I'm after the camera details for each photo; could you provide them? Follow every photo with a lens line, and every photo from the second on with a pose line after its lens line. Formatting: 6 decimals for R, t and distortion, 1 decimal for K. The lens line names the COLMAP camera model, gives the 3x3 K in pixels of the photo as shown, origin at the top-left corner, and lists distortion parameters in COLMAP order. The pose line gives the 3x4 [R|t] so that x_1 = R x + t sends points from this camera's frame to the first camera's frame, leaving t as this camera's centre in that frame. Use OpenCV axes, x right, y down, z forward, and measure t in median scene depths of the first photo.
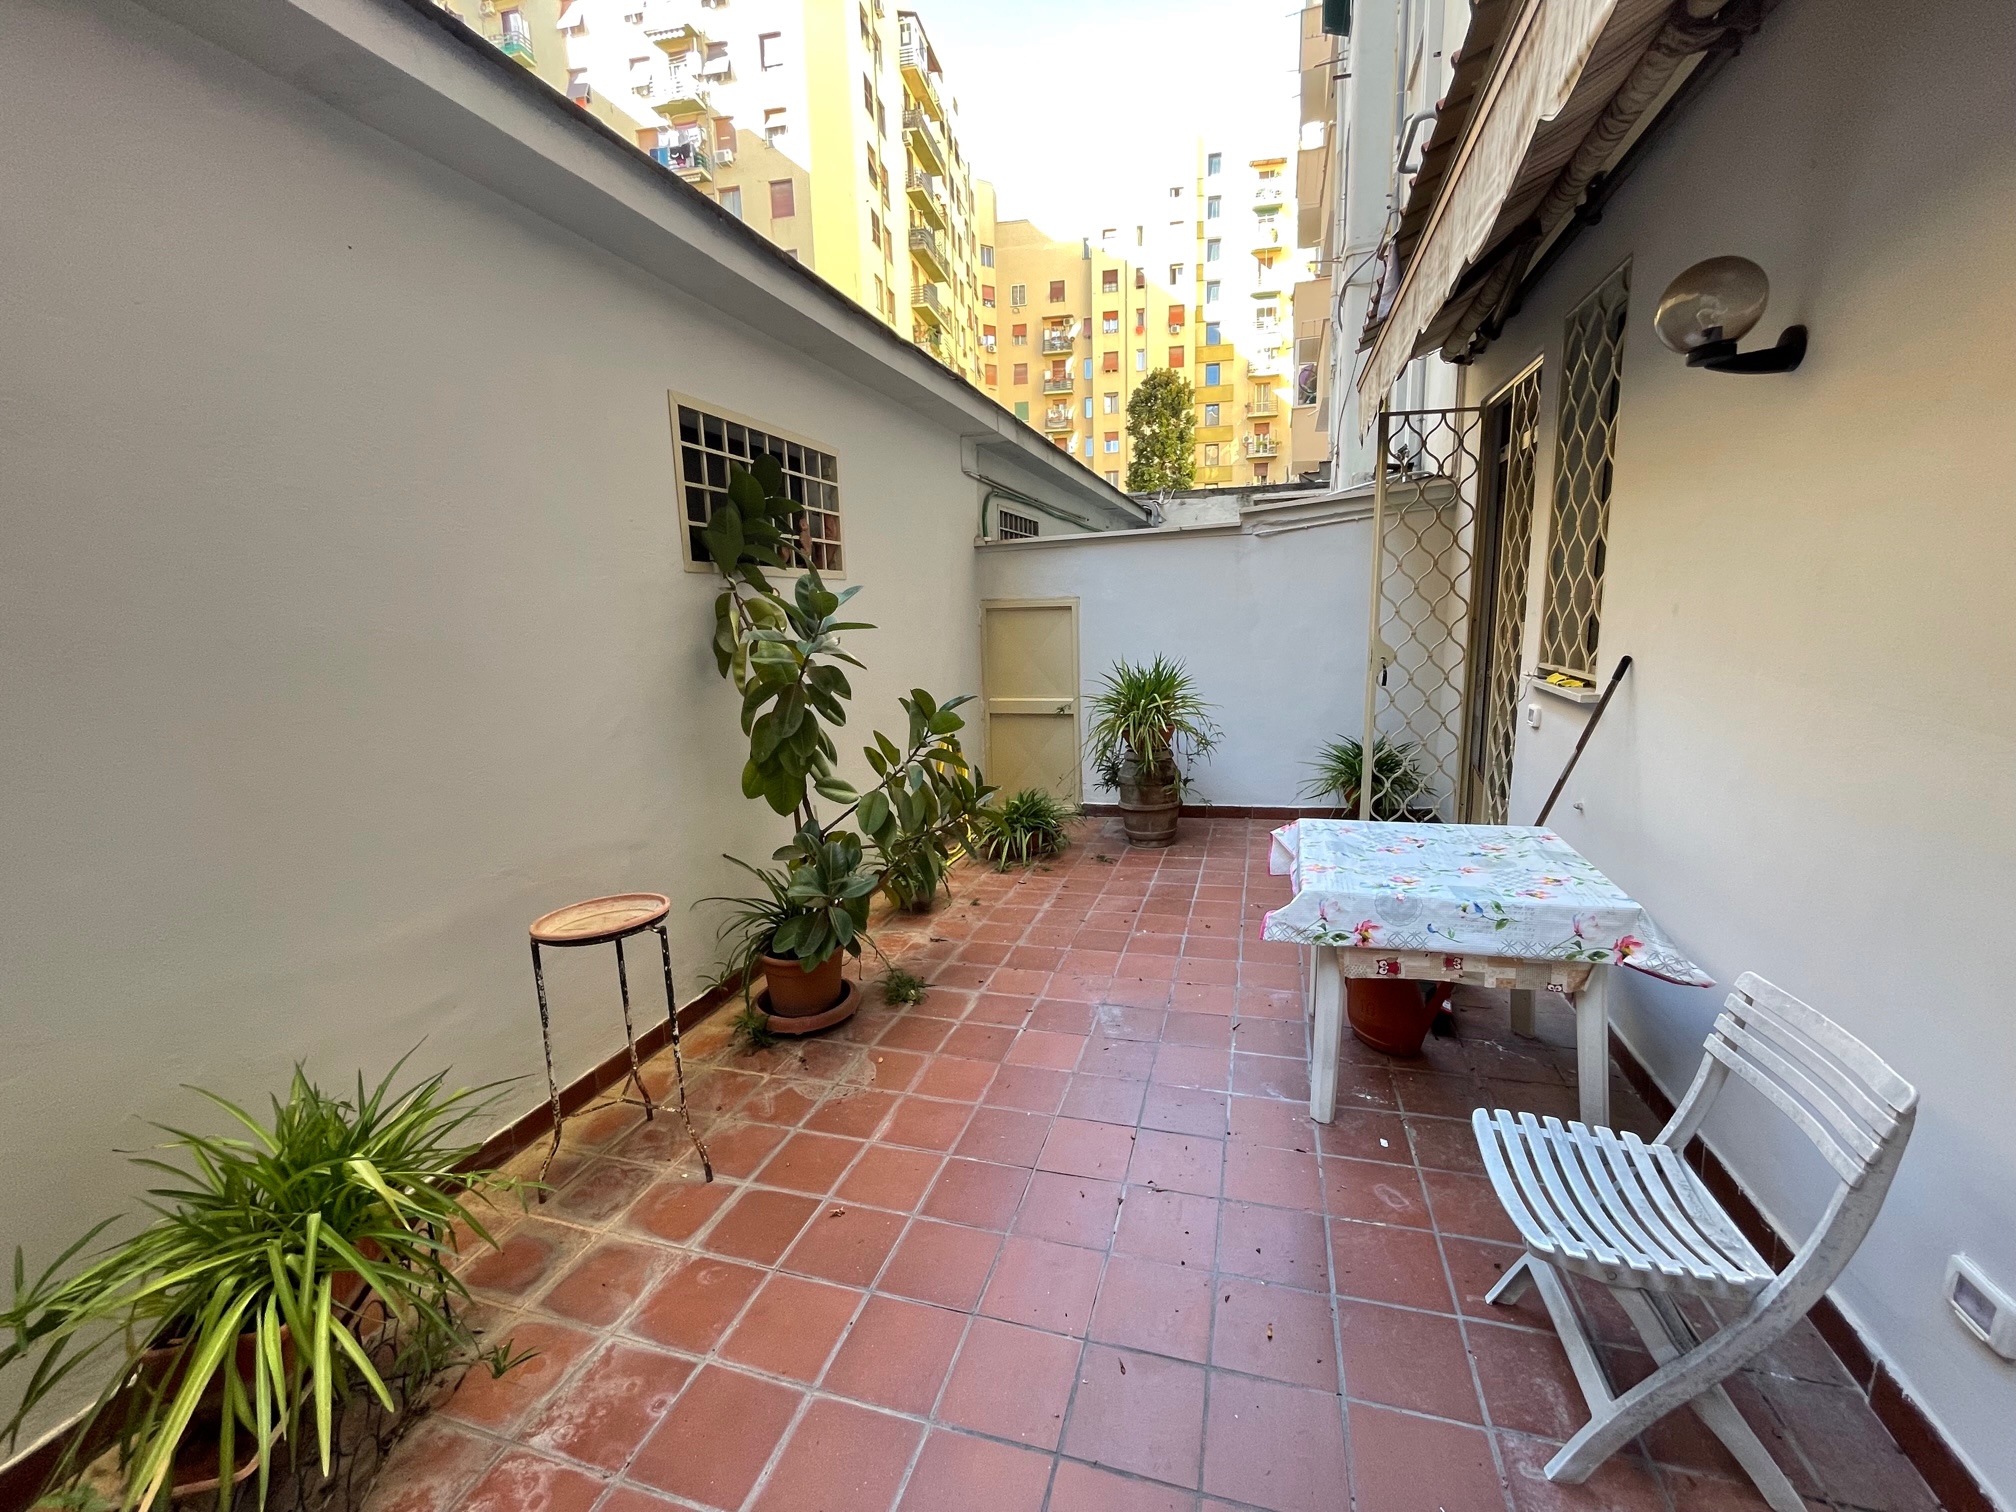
lens RADIAL K [[822.4, 0, 1011.5], [0, 822.4, 756.0], [0, 0, 1]] dist [-0.000457, -0.000034]
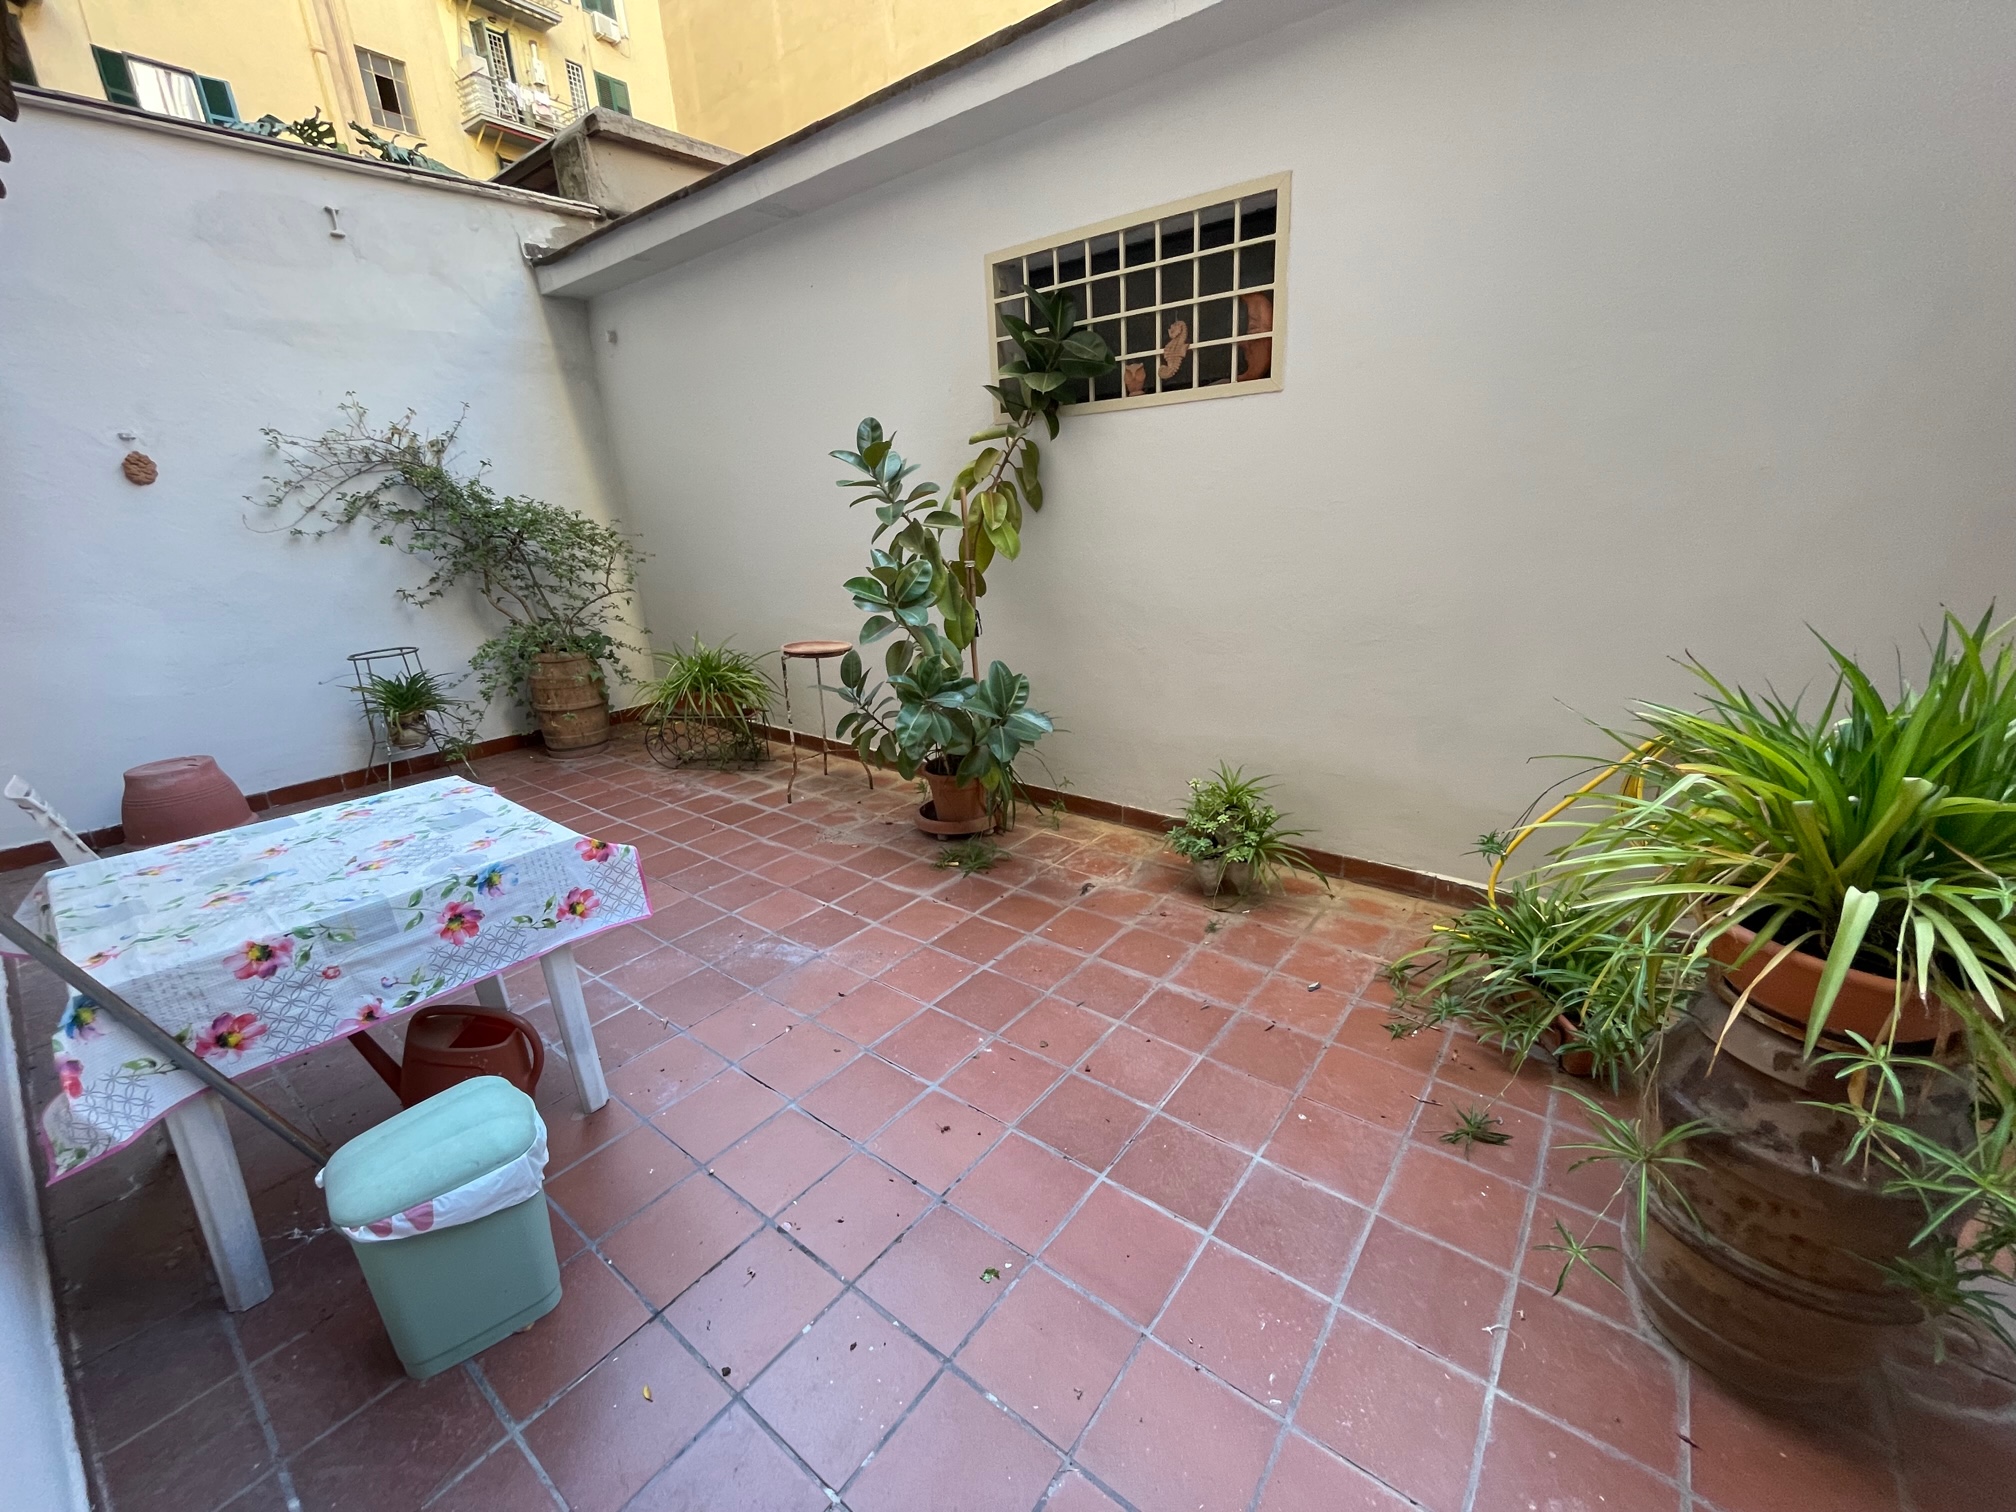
lens RADIAL K [[822.4, 0, 1013.6], [0, 822.4, 755.8], [0, 0, 1]] dist [-0.000457, -0.000034]
pose [[-0.351143, 0.339030, -0.872787, 0.749776], [-0.099570, 0.913338, 0.394841, -0.257829], [0.931013, 0.225549, -0.286955, 1.450627]]
